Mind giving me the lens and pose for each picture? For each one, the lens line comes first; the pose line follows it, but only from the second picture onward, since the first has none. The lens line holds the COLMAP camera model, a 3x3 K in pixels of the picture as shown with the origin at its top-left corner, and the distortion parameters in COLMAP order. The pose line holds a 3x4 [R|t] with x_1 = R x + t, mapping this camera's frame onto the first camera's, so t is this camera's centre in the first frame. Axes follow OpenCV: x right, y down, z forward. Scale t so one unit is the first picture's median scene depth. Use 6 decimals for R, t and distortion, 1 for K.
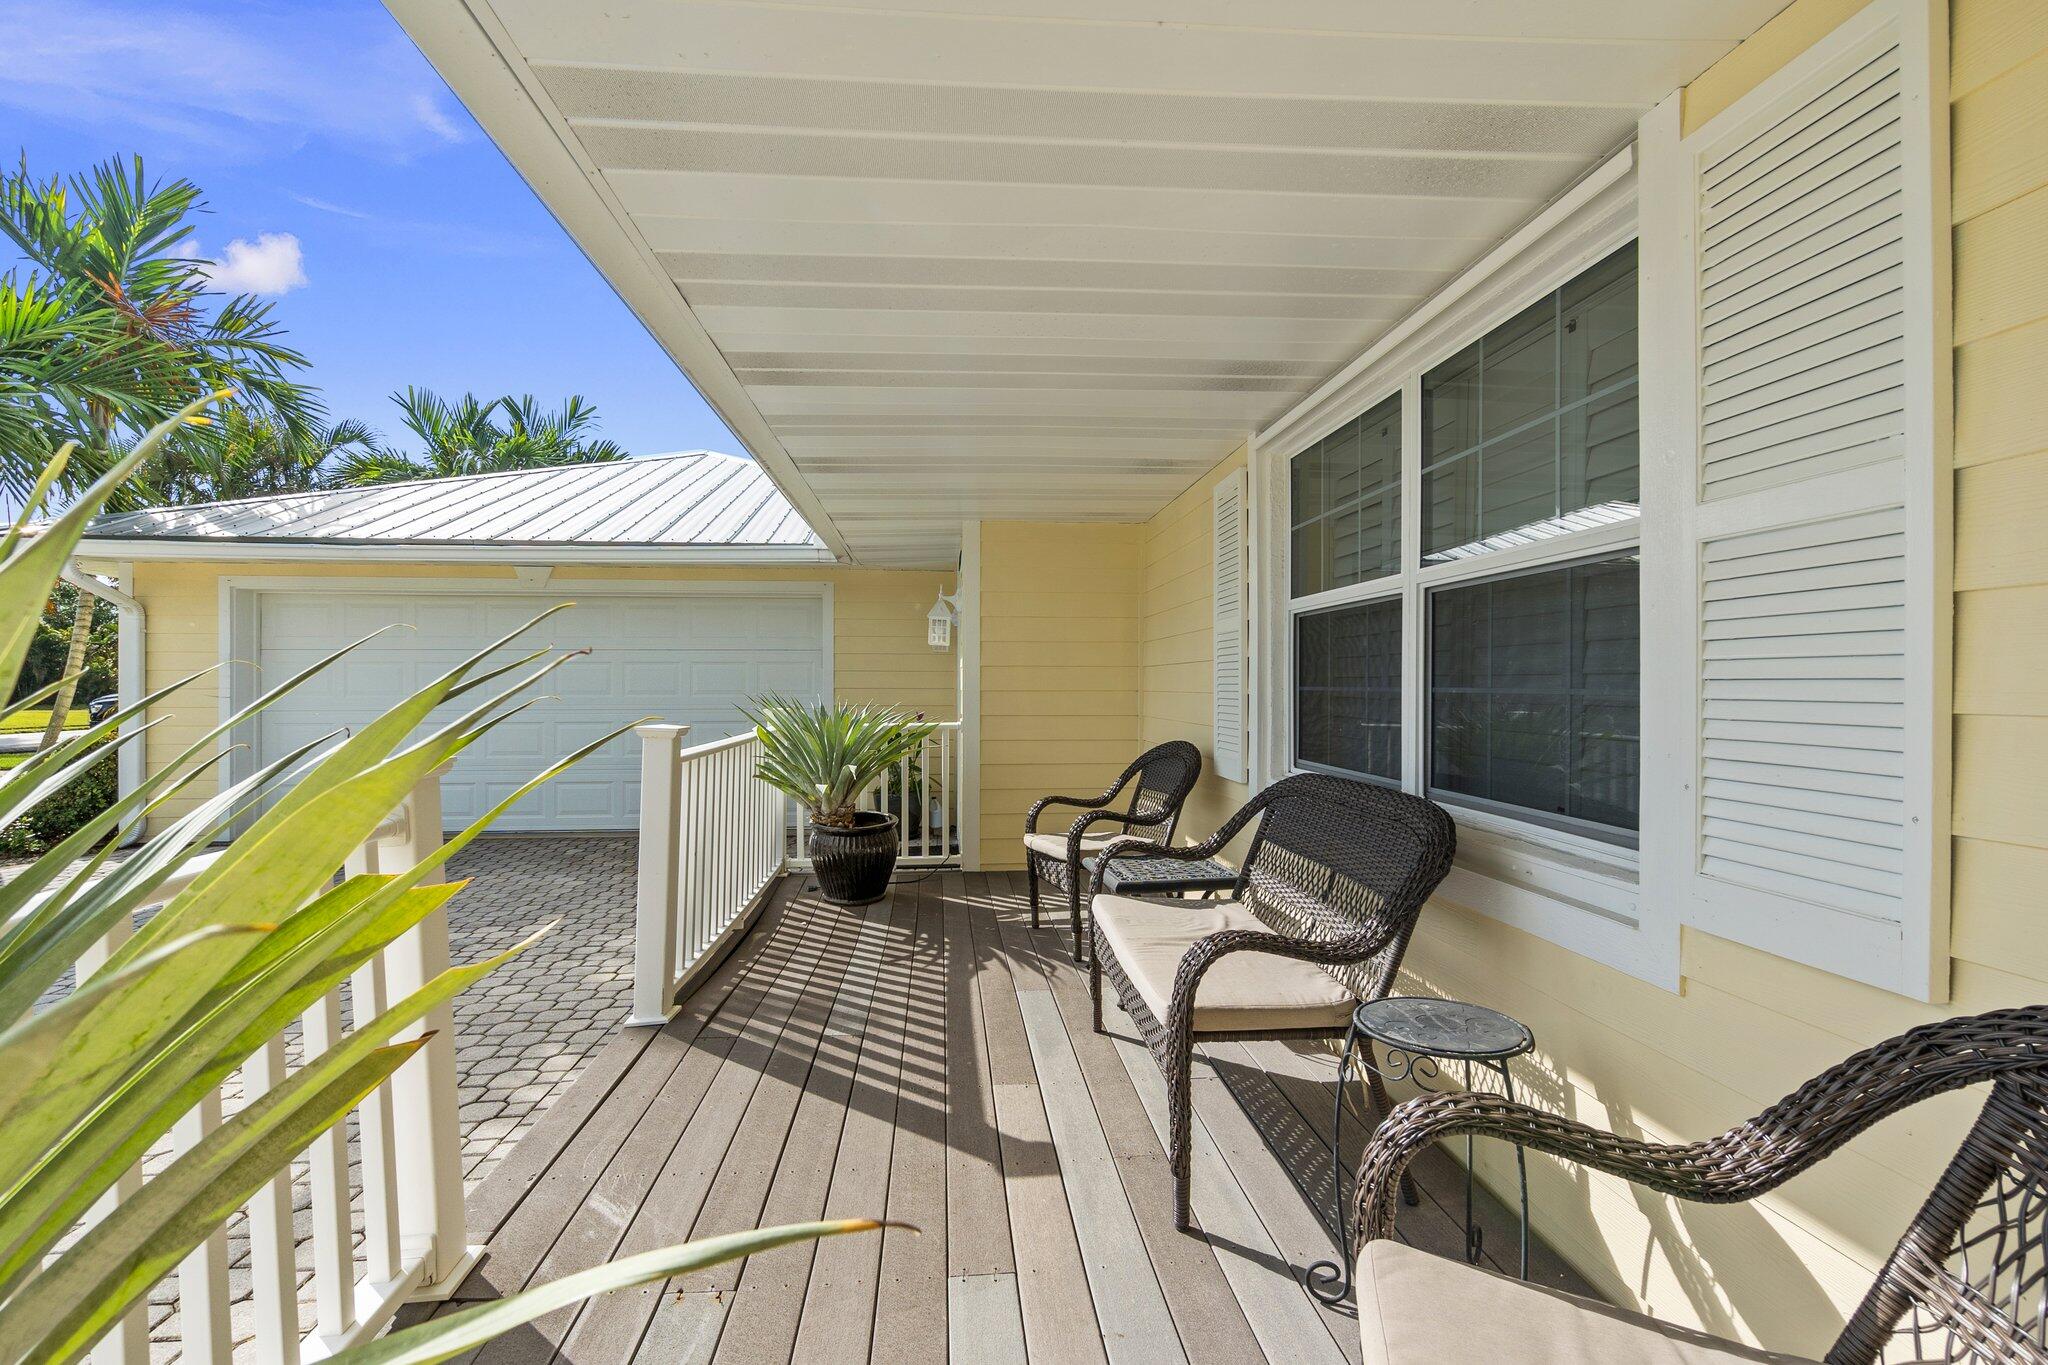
lens RADIAL K [[896.2, 0, 1024.0], [0, 896.2, 682.5], [0, 0, 1]] dist [0.000193, 0.000505]
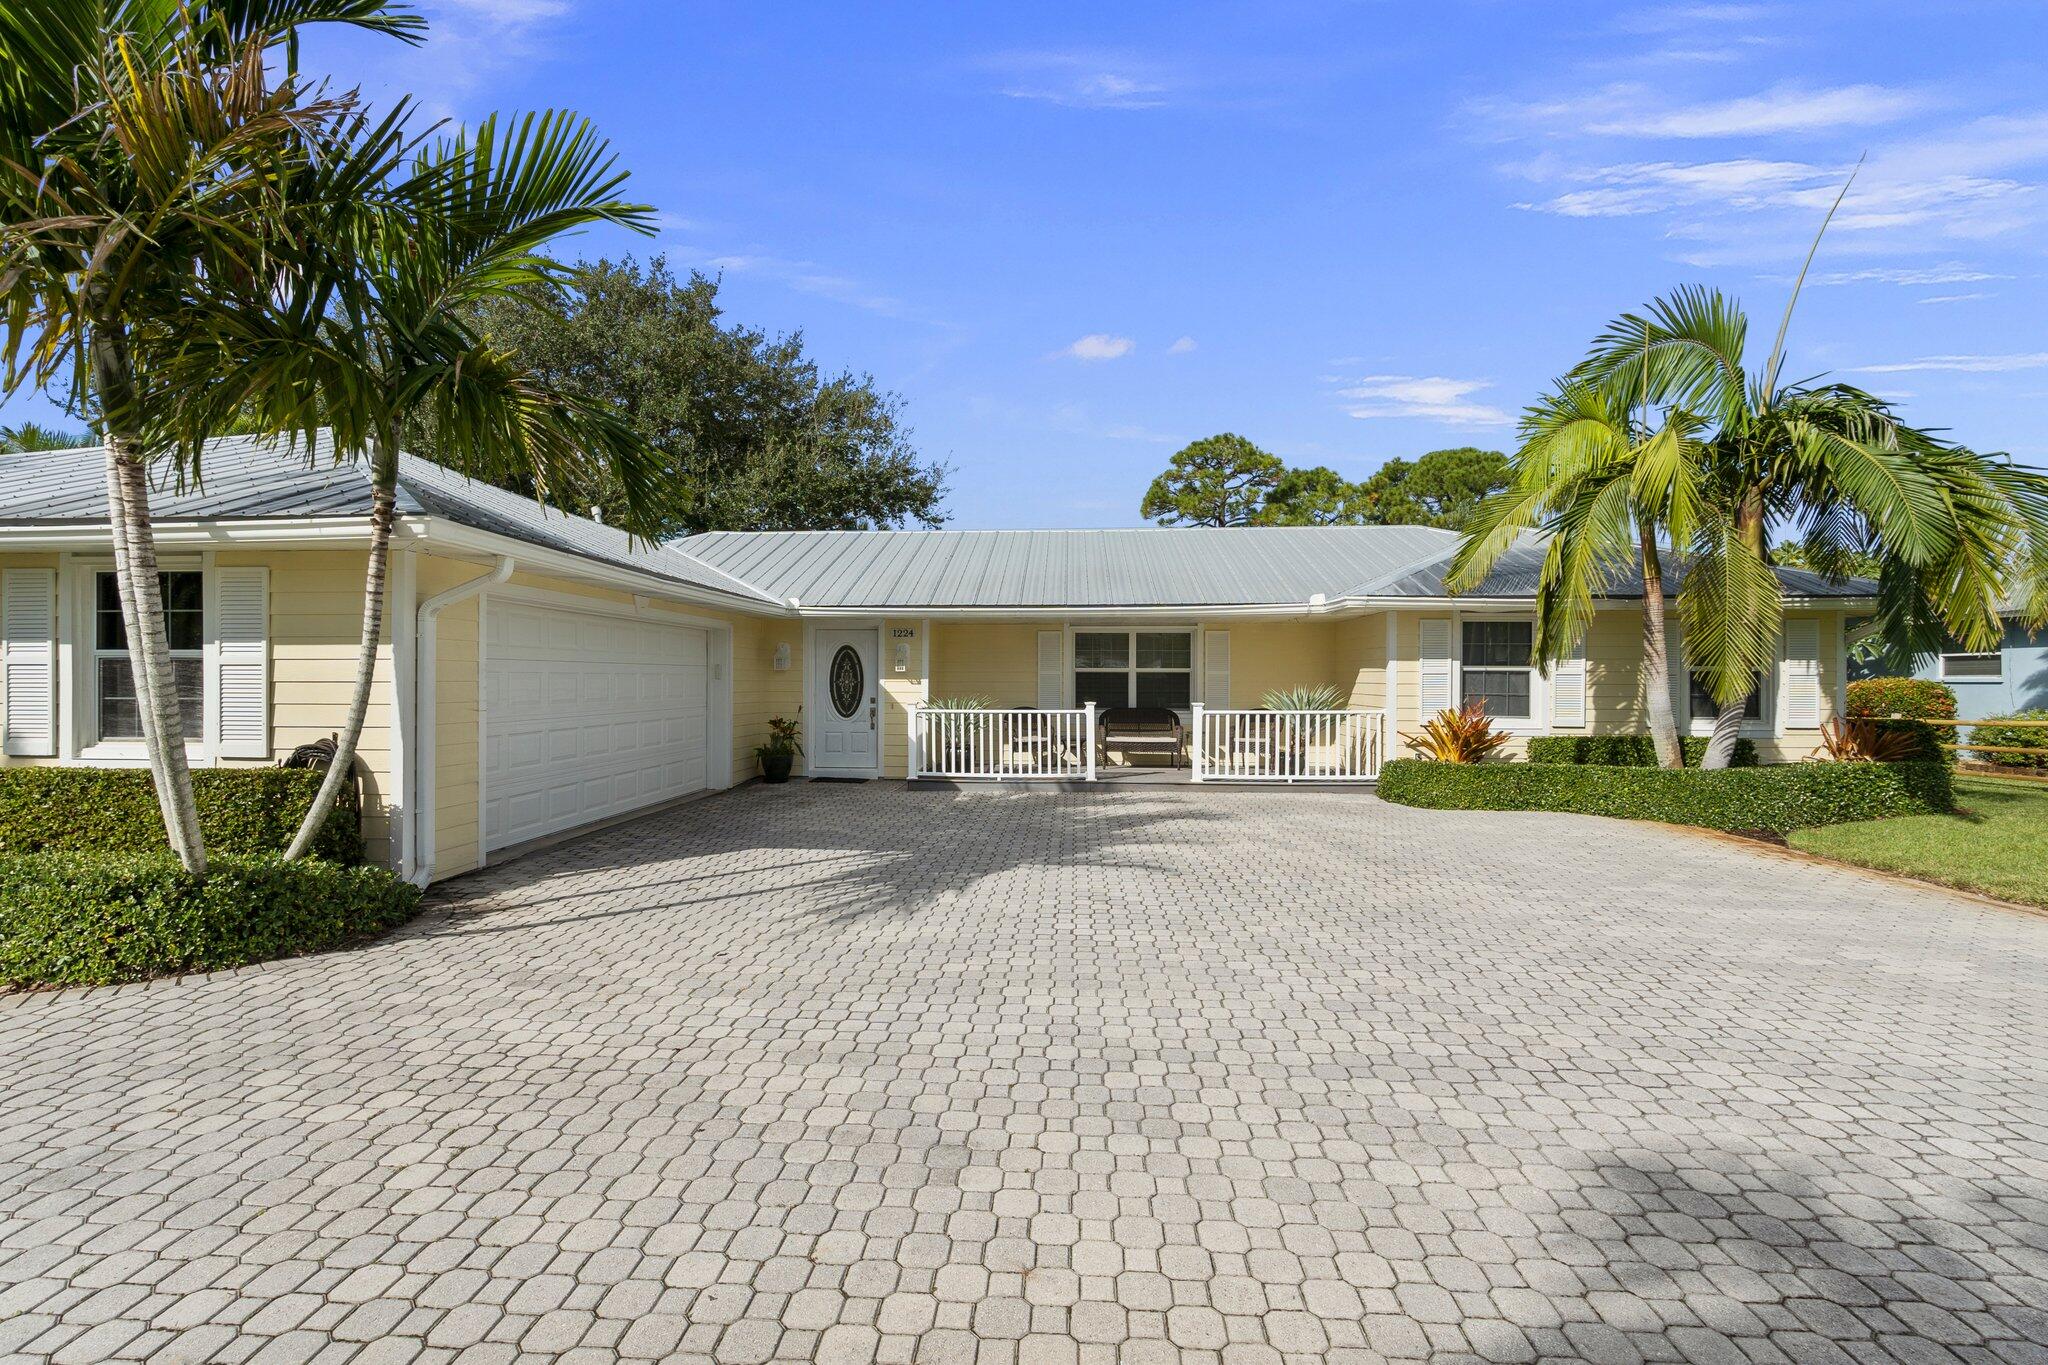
lens RADIAL K [[896.2, 0, 1024.0], [0, 896.2, 682.5], [0, 0, 1]] dist [0.000193, 0.000505]
pose [[0.141140, 0.008033, 0.989957, -5.077527], [0.001999, 0.999963, -0.008399, -0.003700], [-0.989988, 0.003165, 0.141118, 0.898385]]
